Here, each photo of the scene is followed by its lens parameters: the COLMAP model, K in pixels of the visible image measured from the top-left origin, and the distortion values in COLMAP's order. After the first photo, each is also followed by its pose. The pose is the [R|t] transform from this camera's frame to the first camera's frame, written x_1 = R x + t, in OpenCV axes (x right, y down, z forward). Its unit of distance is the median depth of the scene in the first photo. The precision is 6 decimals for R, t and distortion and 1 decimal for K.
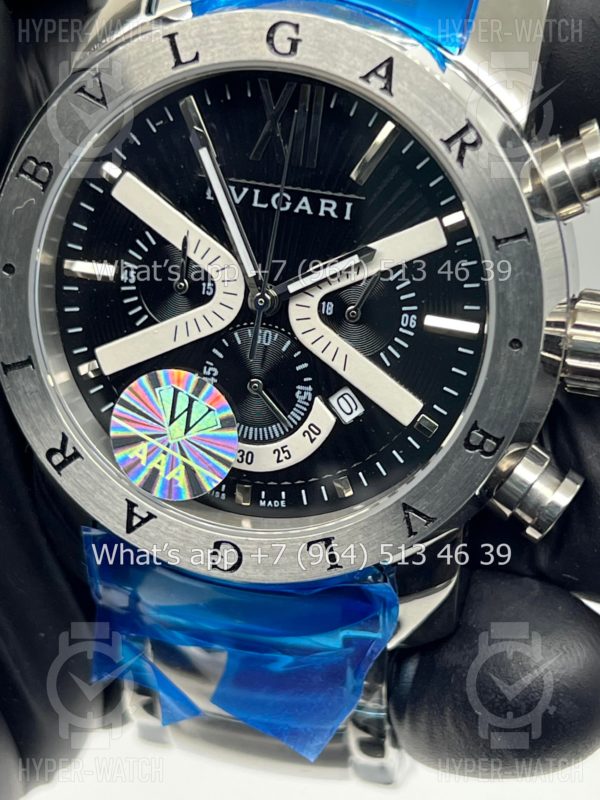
lens RADIAL K [[1927.1, 0, 300.0], [0, 1927.1, 400.0], [0, 0, 1]] dist [0.228948, -0.509992]
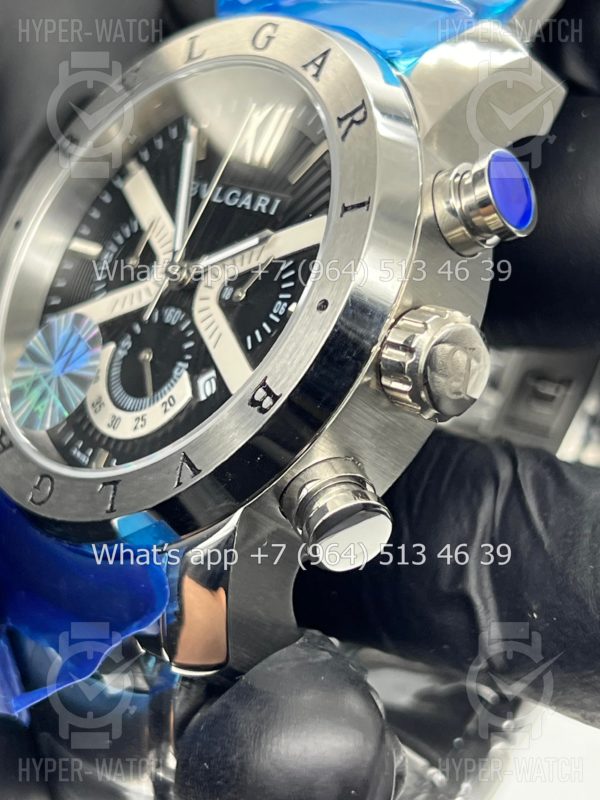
lens RADIAL K [[1927.1, 0, 300.0], [0, 1927.1, 400.0], [0, 0, 1]] dist [0.228948, -0.509992]
pose [[0.820577, 0.191238, -0.538592, 0.599186], [-0.418132, 0.843317, -0.337613, 0.323943], [0.389639, 0.502239, 0.771969, 0.267445]]
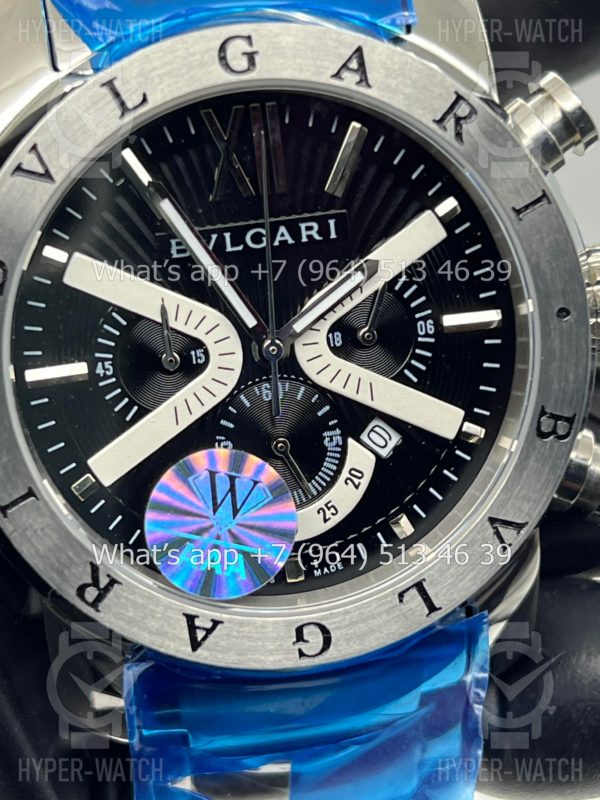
lens RADIAL K [[1927.1, 0, 300.0], [0, 1927.1, 400.0], [0, 0, 1]] dist [0.228948, -0.509992]
pose [[0.902931, -0.272151, 0.332640, -0.309359], [0.294377, 0.955533, -0.017296, -0.009826], [-0.313141, 0.113538, 0.942895, 0.158646]]
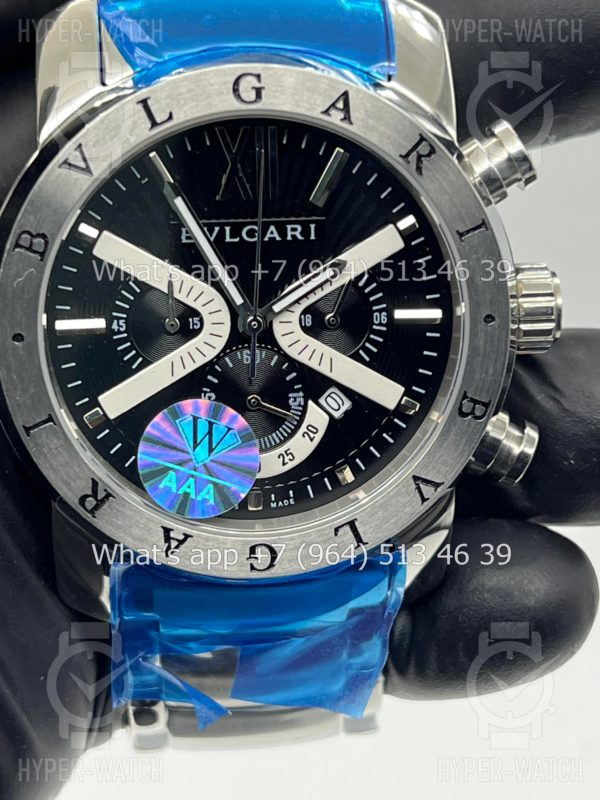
lens RADIAL K [[1927.1, 0, 300.0], [0, 1927.1, 400.0], [0, 0, 1]] dist [0.228948, -0.509992]
pose [[0.933898, -0.191105, 0.302182, -0.337425], [0.194265, 0.980748, 0.019860, -0.025256], [-0.300160, 0.040156, 0.953043, -0.064275]]
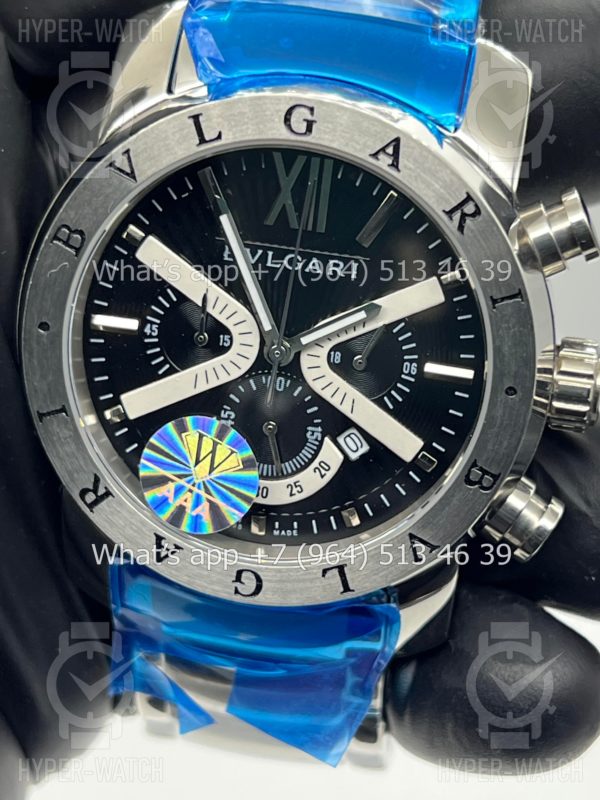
lens RADIAL K [[1927.1, 0, 300.0], [0, 1927.1, 400.0], [0, 0, 1]] dist [0.228948, -0.509992]
pose [[0.996179, -0.020541, 0.084884, -0.100806], [0.017623, 0.999232, 0.034990, -0.062366], [-0.085537, -0.033360, 0.995776, -0.100786]]
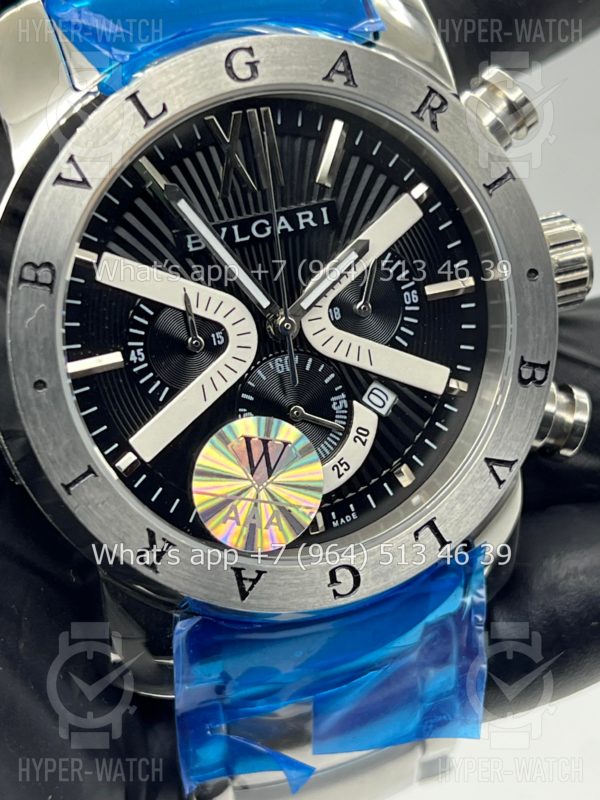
lens RADIAL K [[1927.1, 0, 300.0], [0, 1927.1, 400.0], [0, 0, 1]] dist [0.228948, -0.509992]
pose [[0.811966, -0.337909, 0.475950, -0.499380], [0.380240, 0.924854, 0.007931, -0.020841], [-0.442865, 0.174535, 0.879436, 0.125978]]
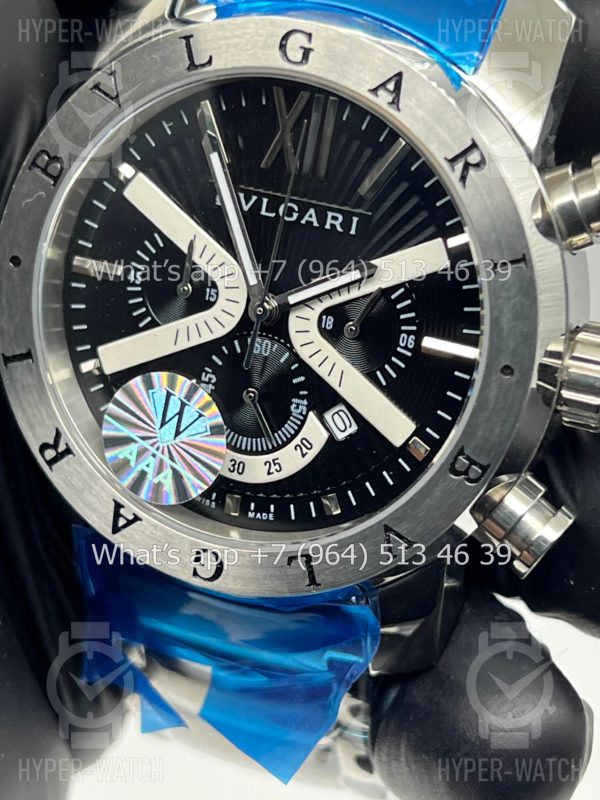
lens RADIAL K [[1927.1, 0, 300.0], [0, 1927.1, 400.0], [0, 0, 1]] dist [0.228948, -0.509992]
pose [[0.993563, 0.074891, -0.084998, 0.087516], [-0.076605, 0.996915, -0.017076, 0.010075], [0.083457, 0.023477, 0.996235, 0.015138]]
